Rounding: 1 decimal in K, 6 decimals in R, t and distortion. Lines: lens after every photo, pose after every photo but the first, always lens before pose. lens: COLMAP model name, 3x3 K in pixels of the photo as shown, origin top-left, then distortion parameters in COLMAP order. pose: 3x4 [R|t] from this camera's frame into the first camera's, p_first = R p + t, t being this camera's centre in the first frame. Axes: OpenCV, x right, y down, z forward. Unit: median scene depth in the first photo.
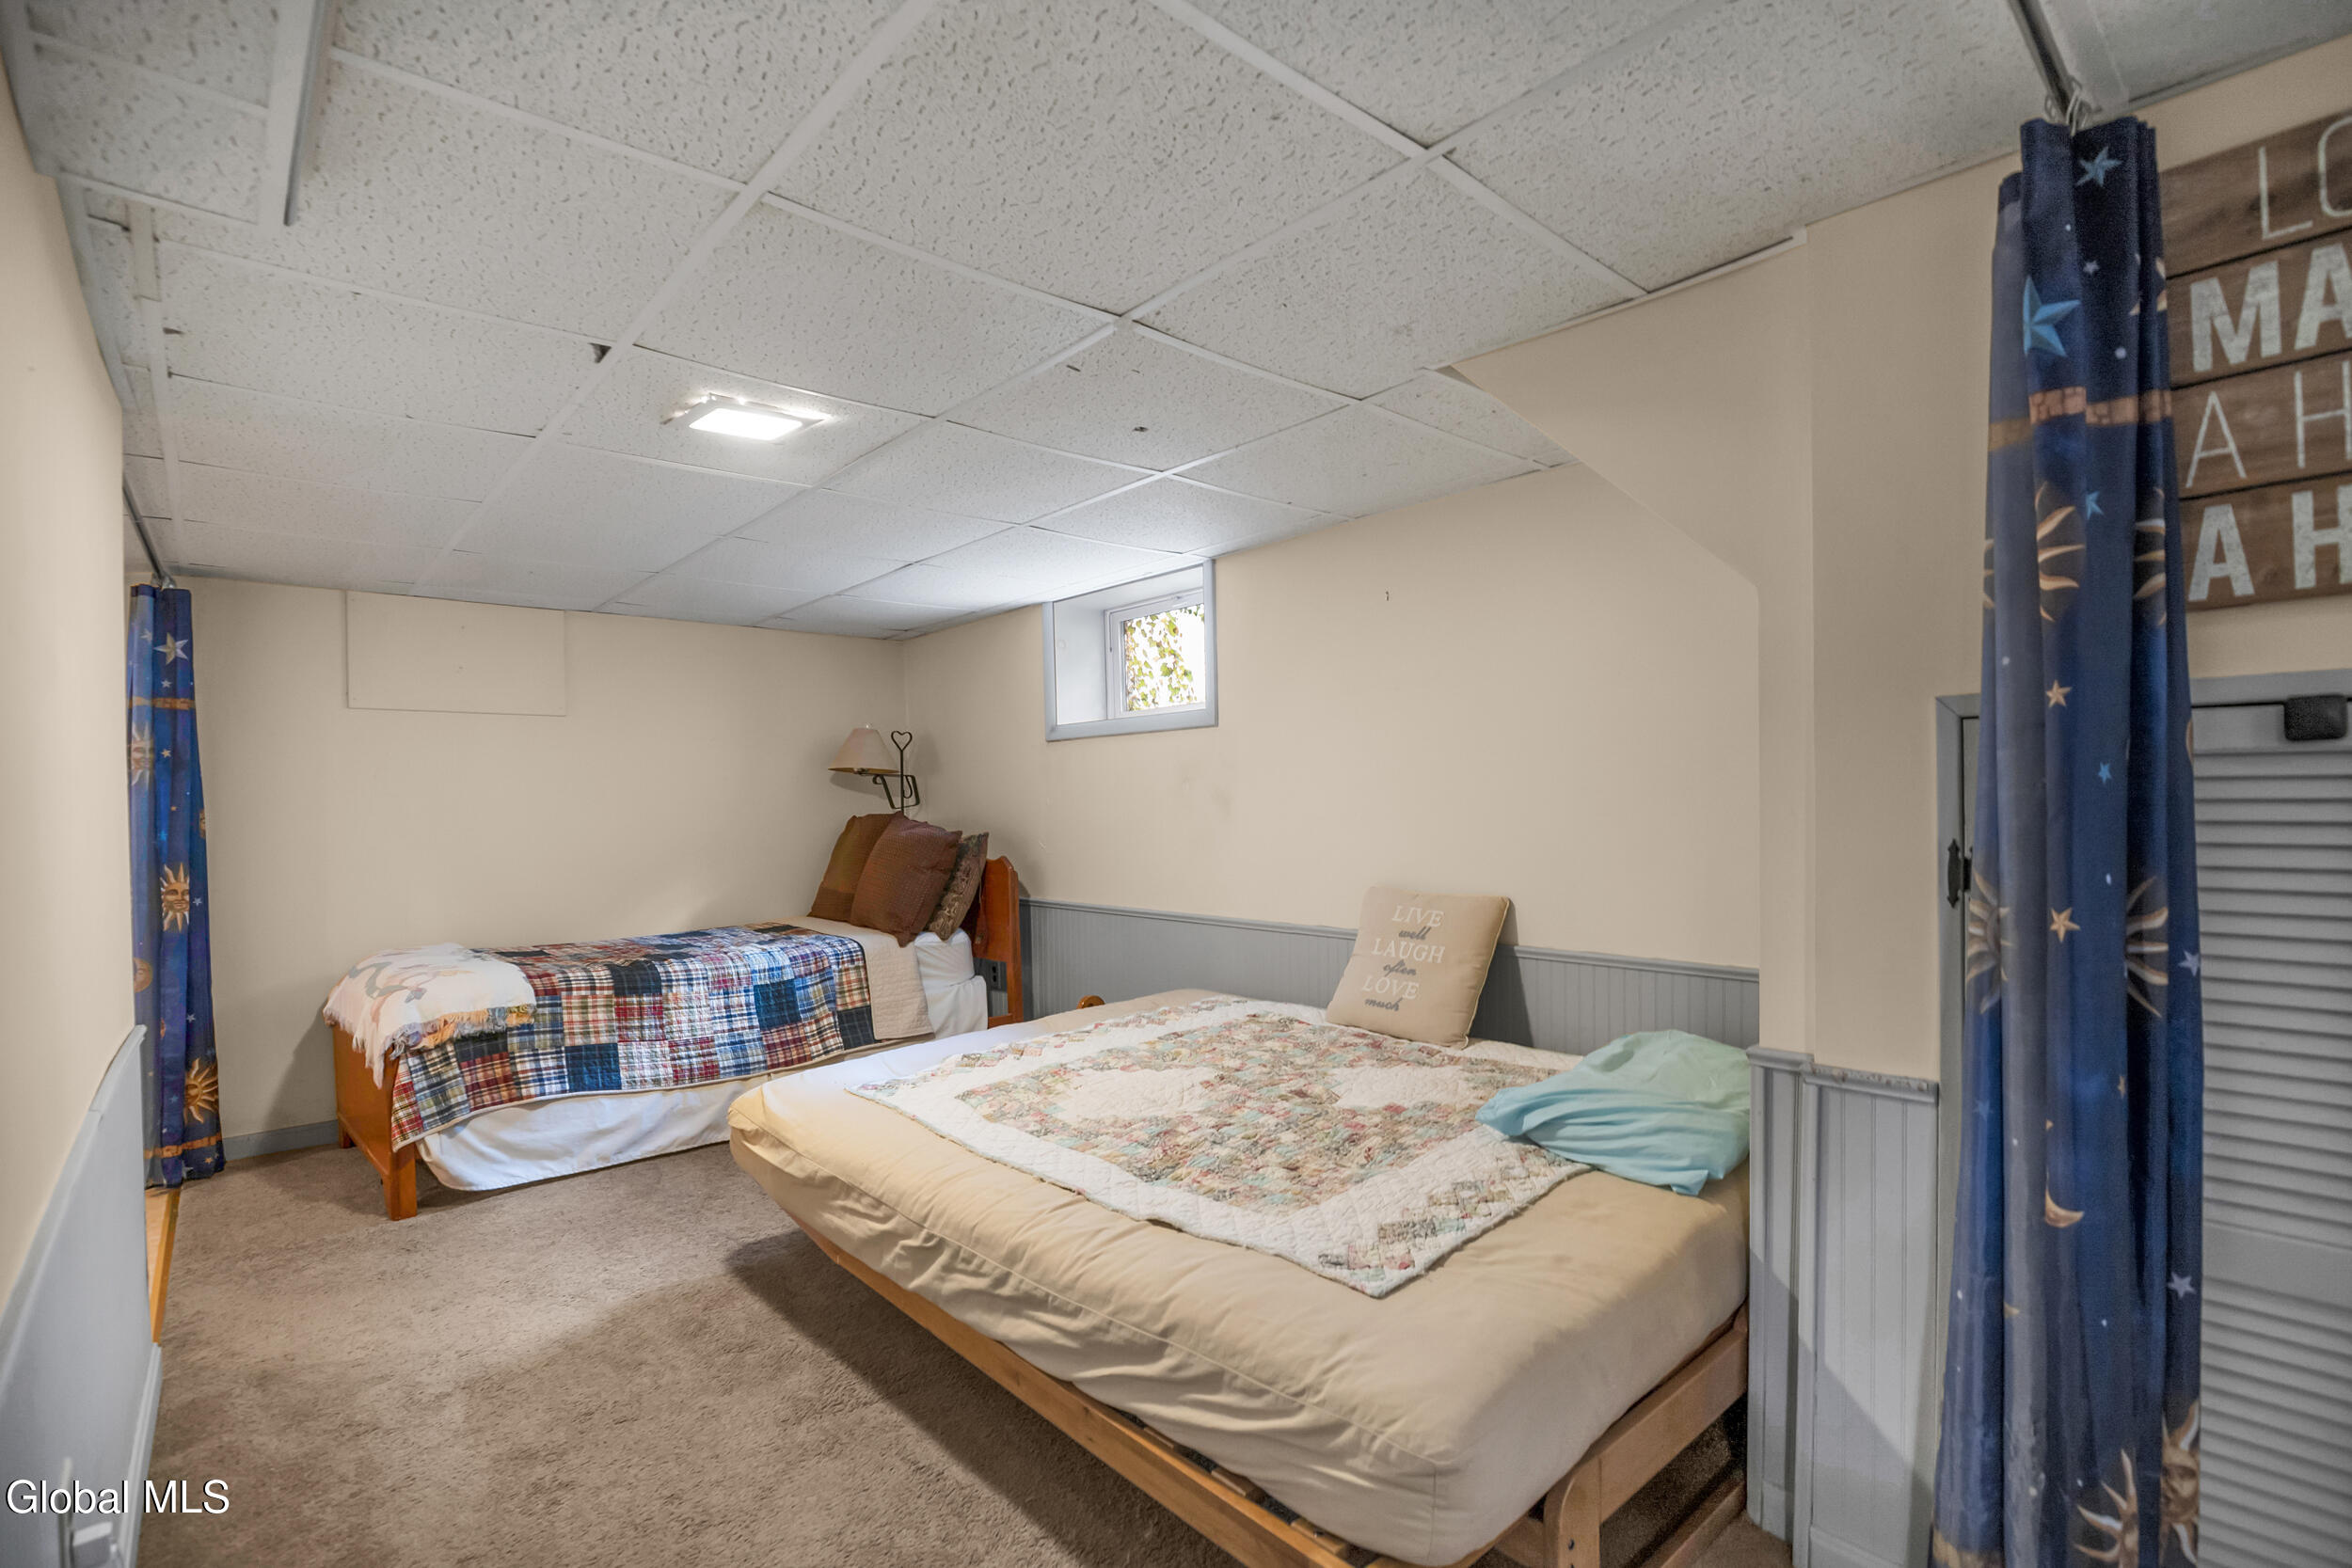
lens RADIAL K [[1112.7, 0, 1174.1], [0, 1112.7, 805.9], [0, 0, 1]] dist [-0.033302, 0.005427]
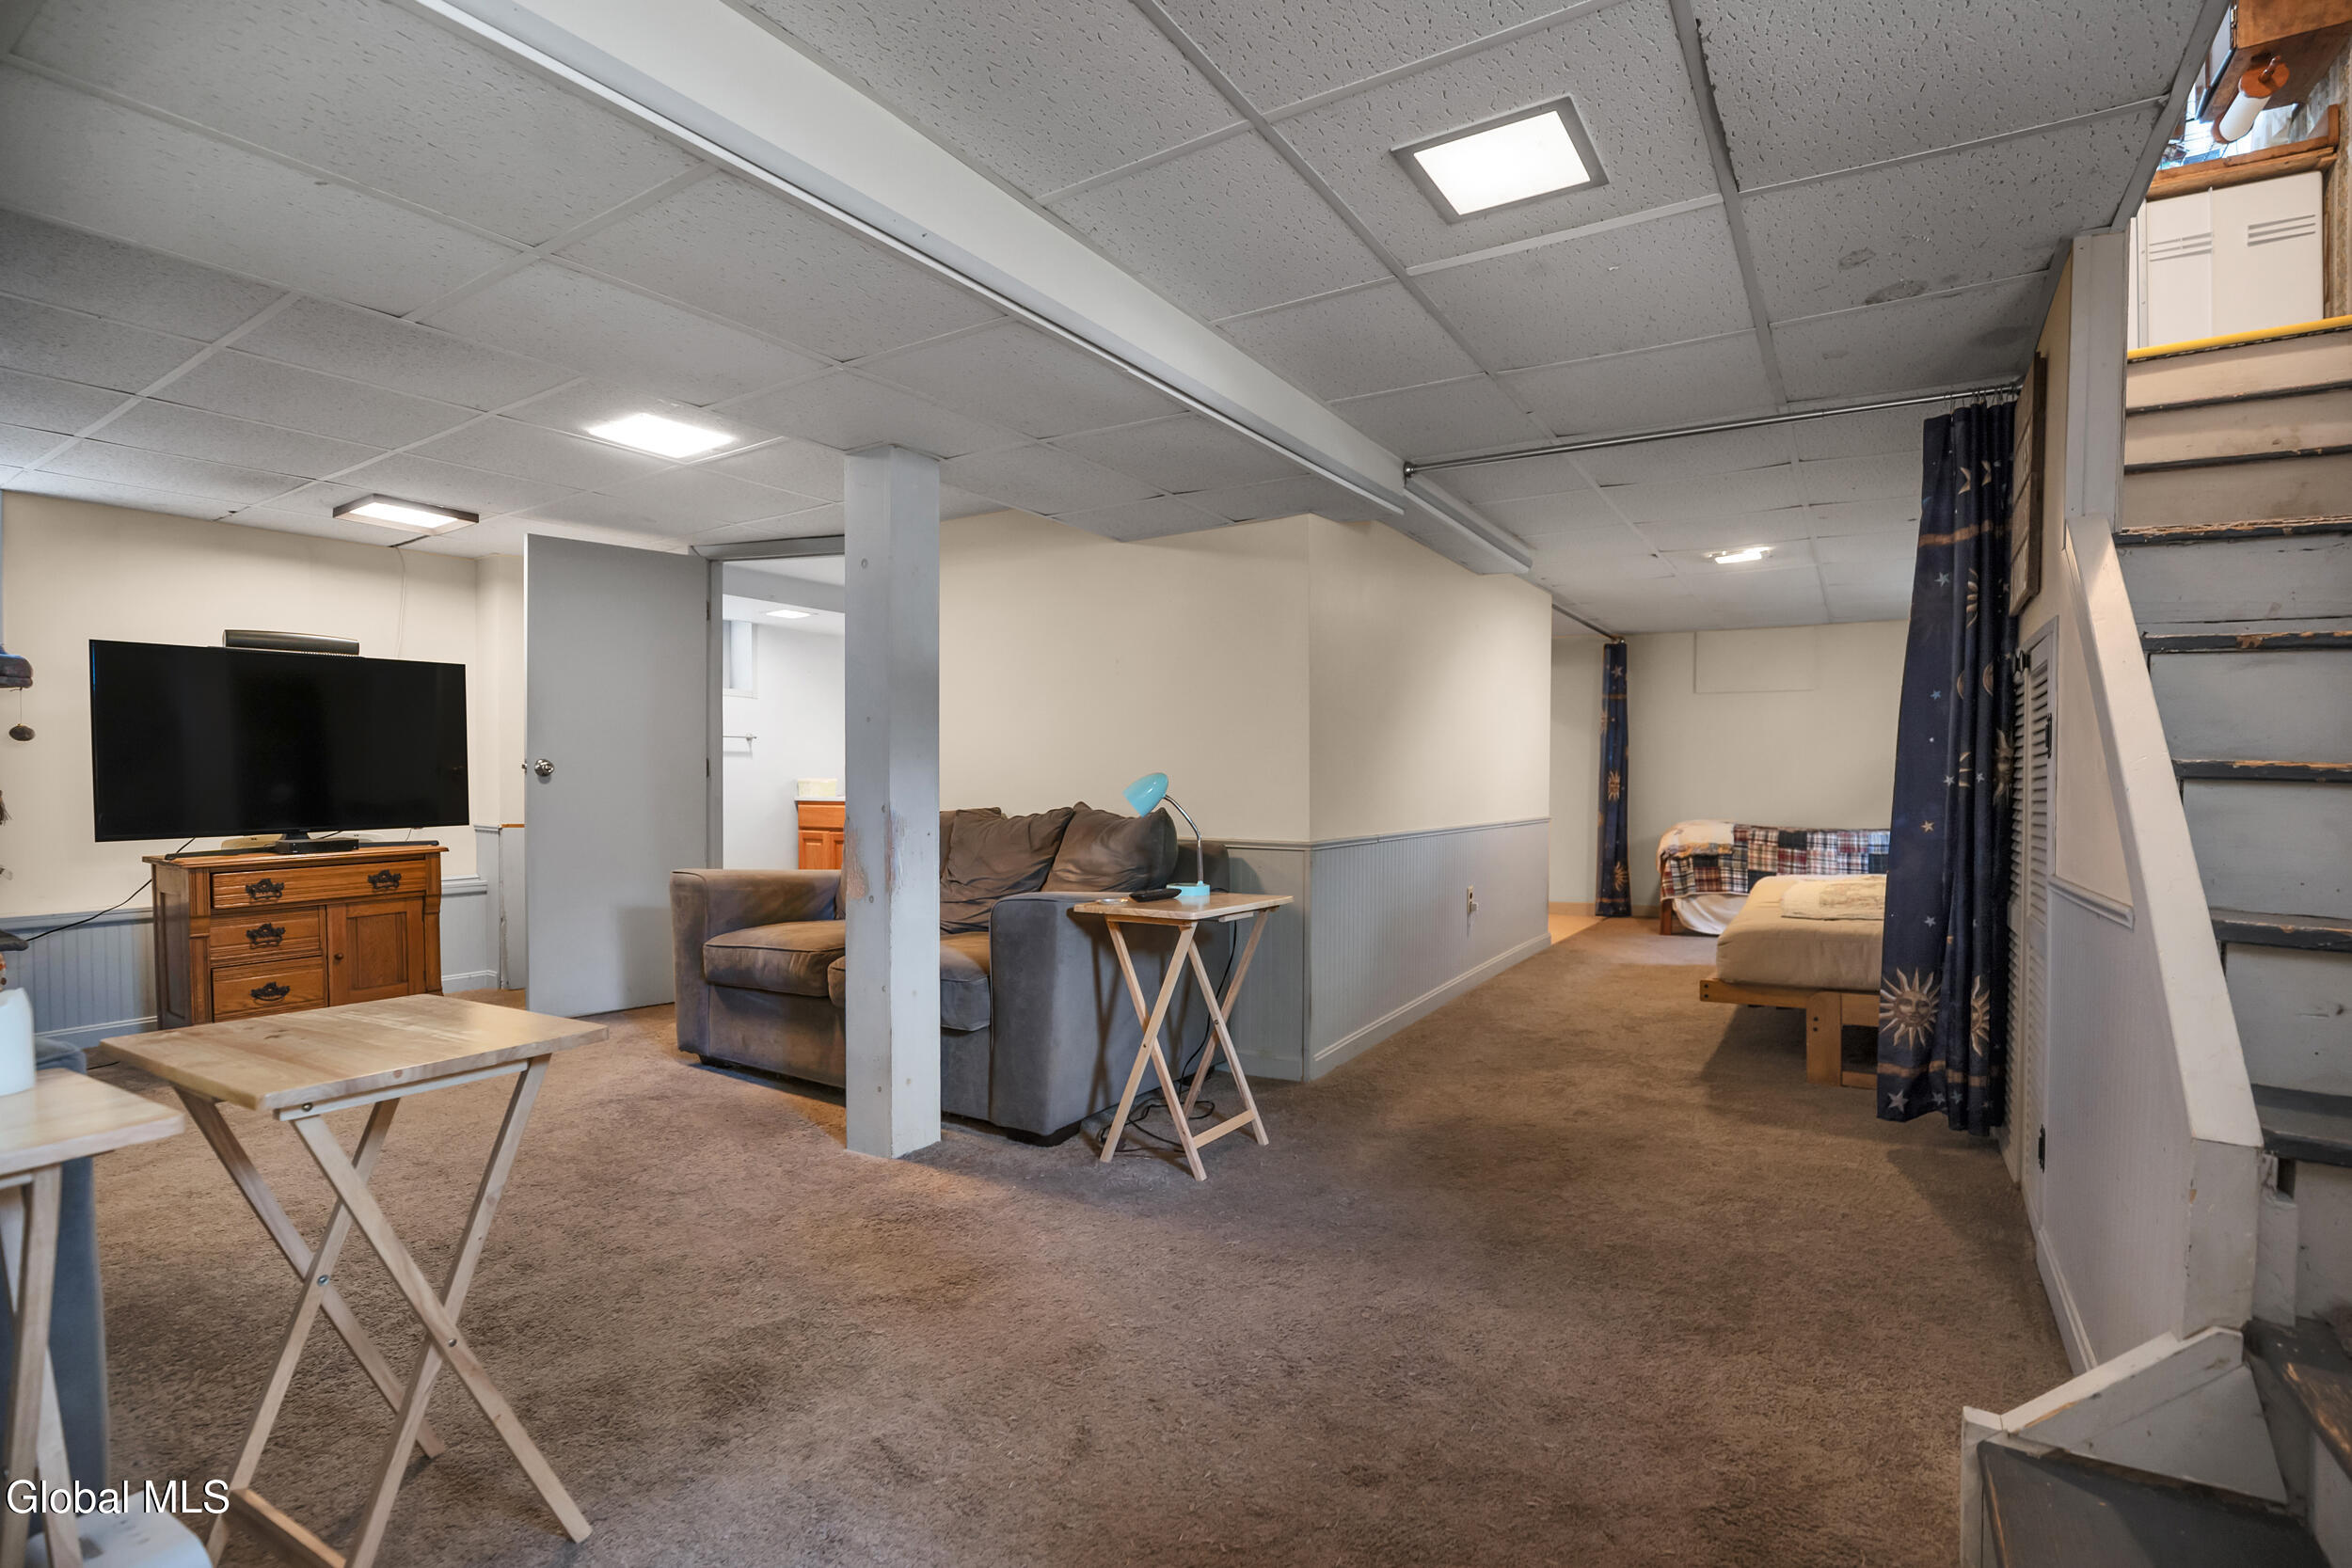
lens RADIAL K [[1112.7, 0, 1165.4], [0, 1112.7, 792.1], [0, 0, 1]] dist [-0.033302, 0.005427]
pose [[0.257496, 0.030258, -0.965806, 2.630998], [-0.017972, 0.999487, 0.026521, 0.143440], [0.966112, 0.010528, 0.257907, -1.171467]]
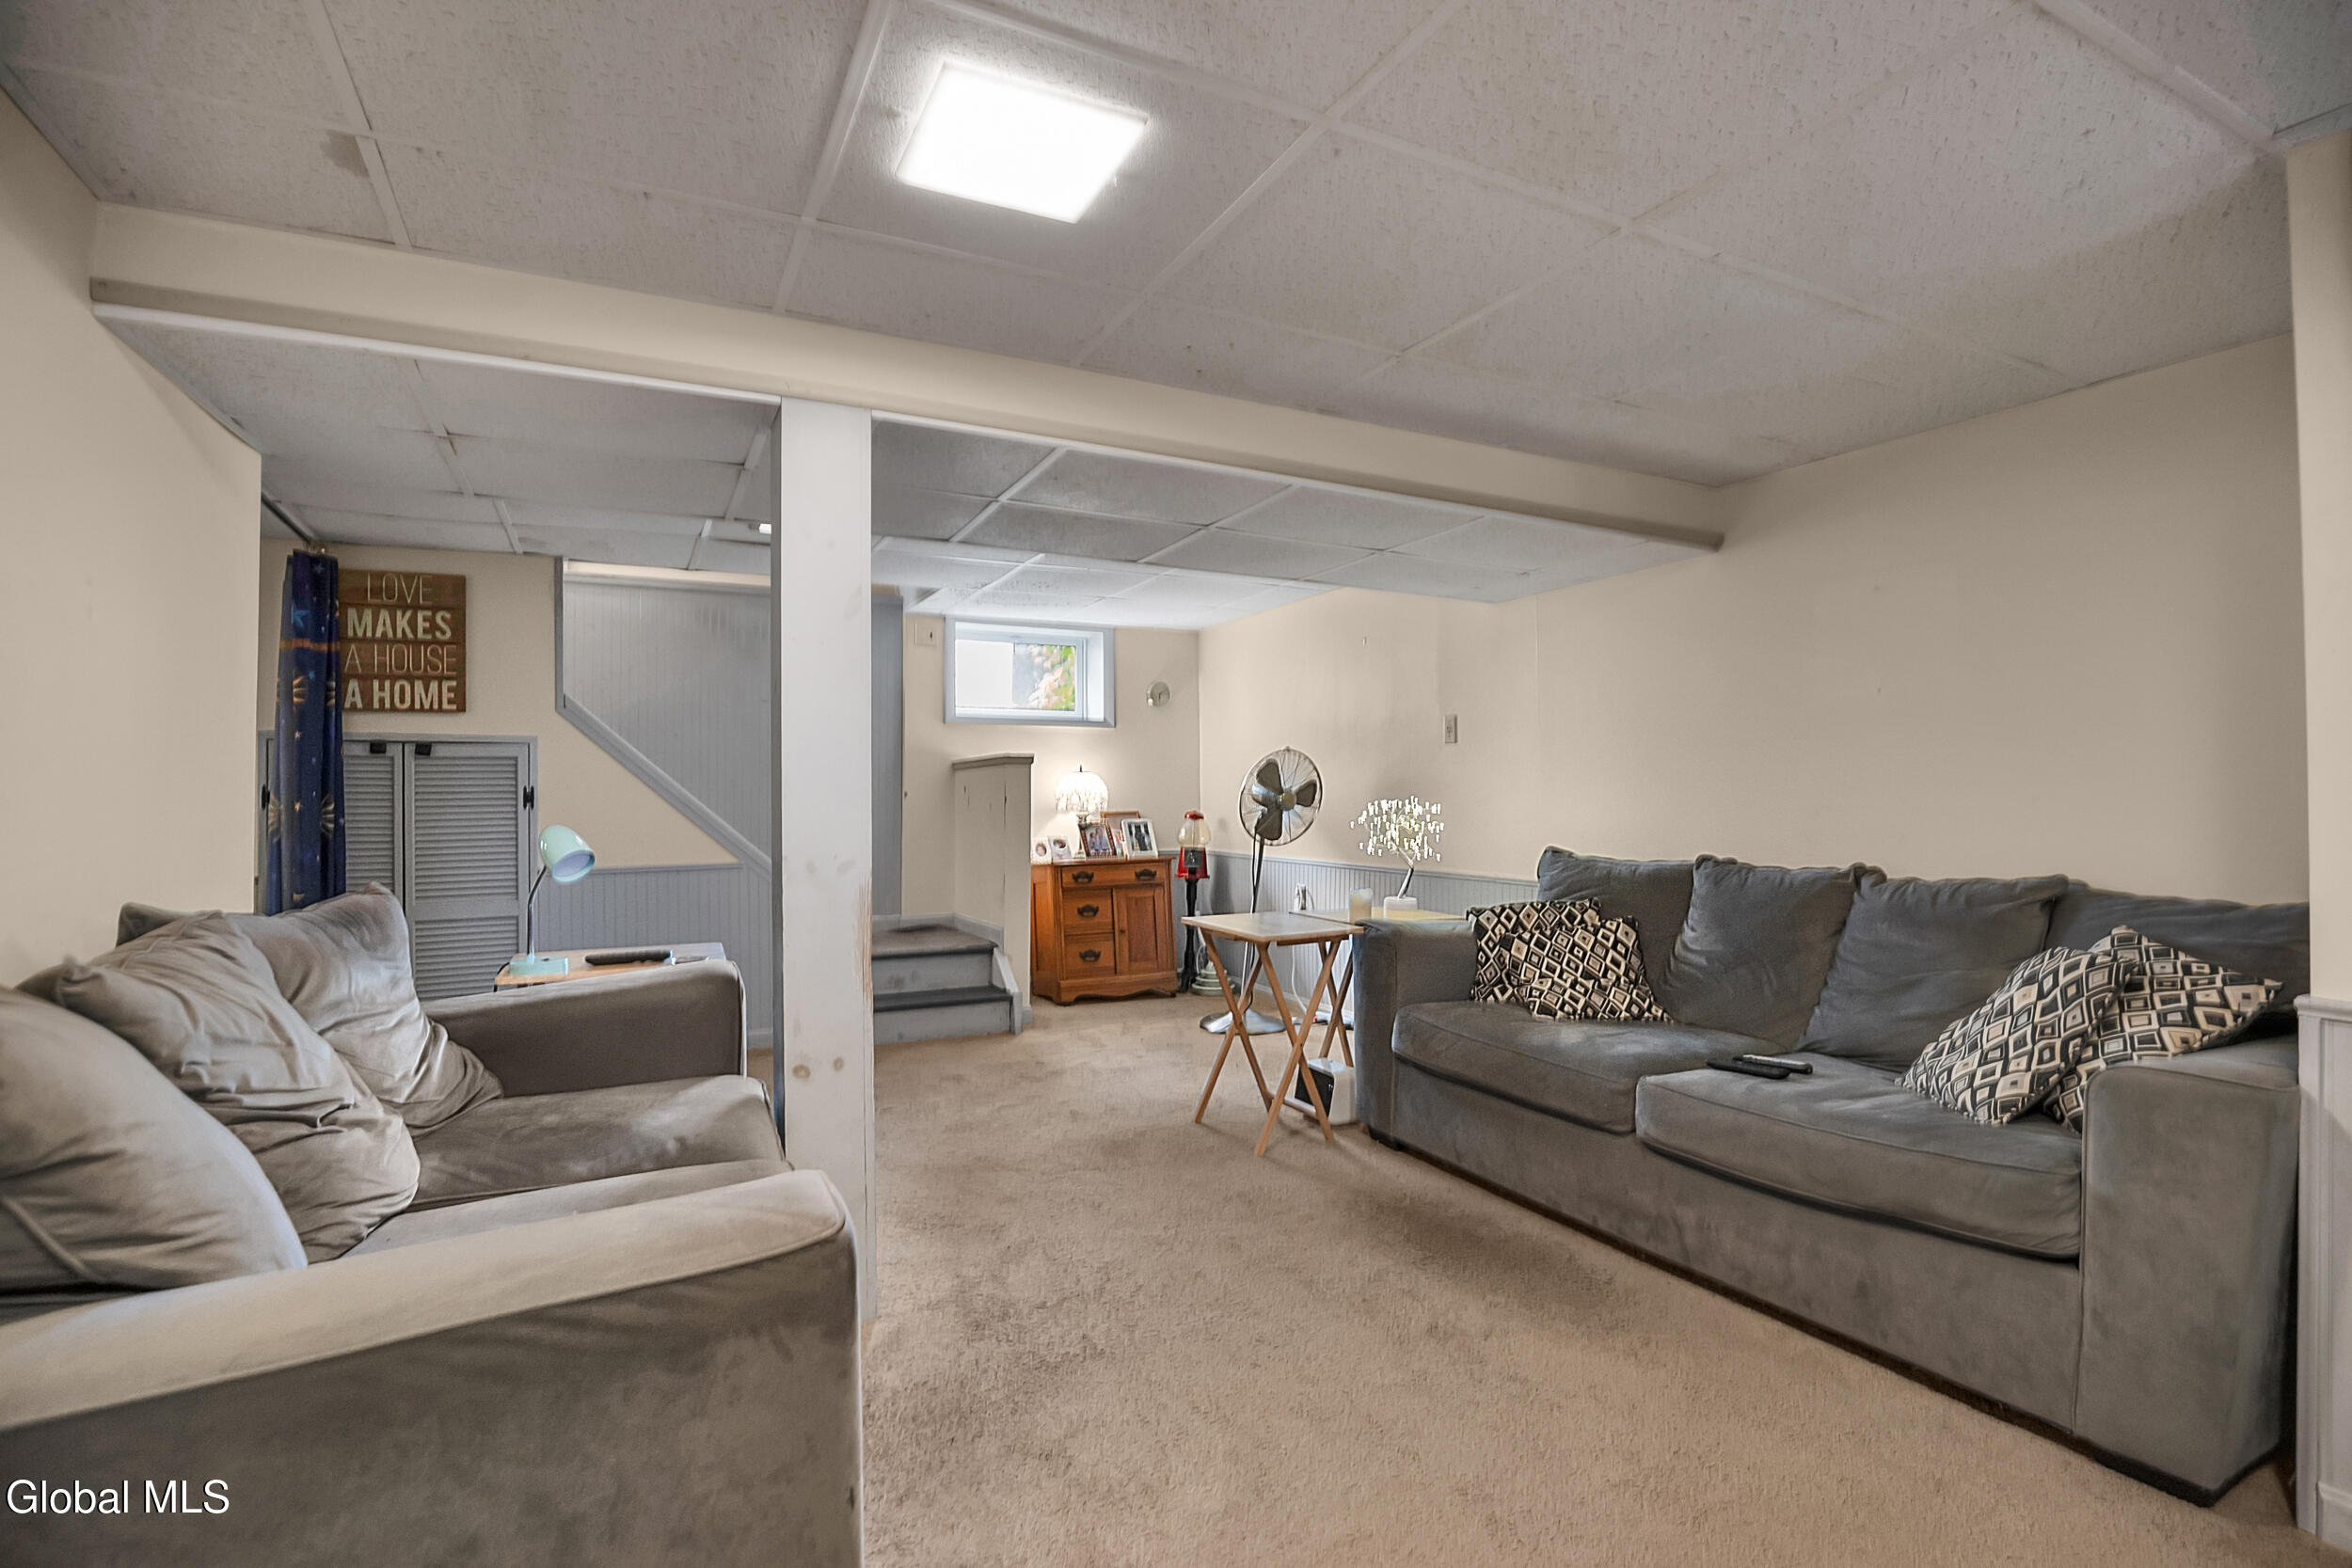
lens RADIAL K [[1112.7, 0, 1185.5], [0, 1112.7, 788.9], [0, 0, 1]] dist [-0.033302, 0.005427]
pose [[0.257945, 0.022574, 0.965896, -1.522586], [0.006250, 0.999667, -0.025032, 0.143453], [-0.966139, 0.012493, 0.257718, -2.217023]]
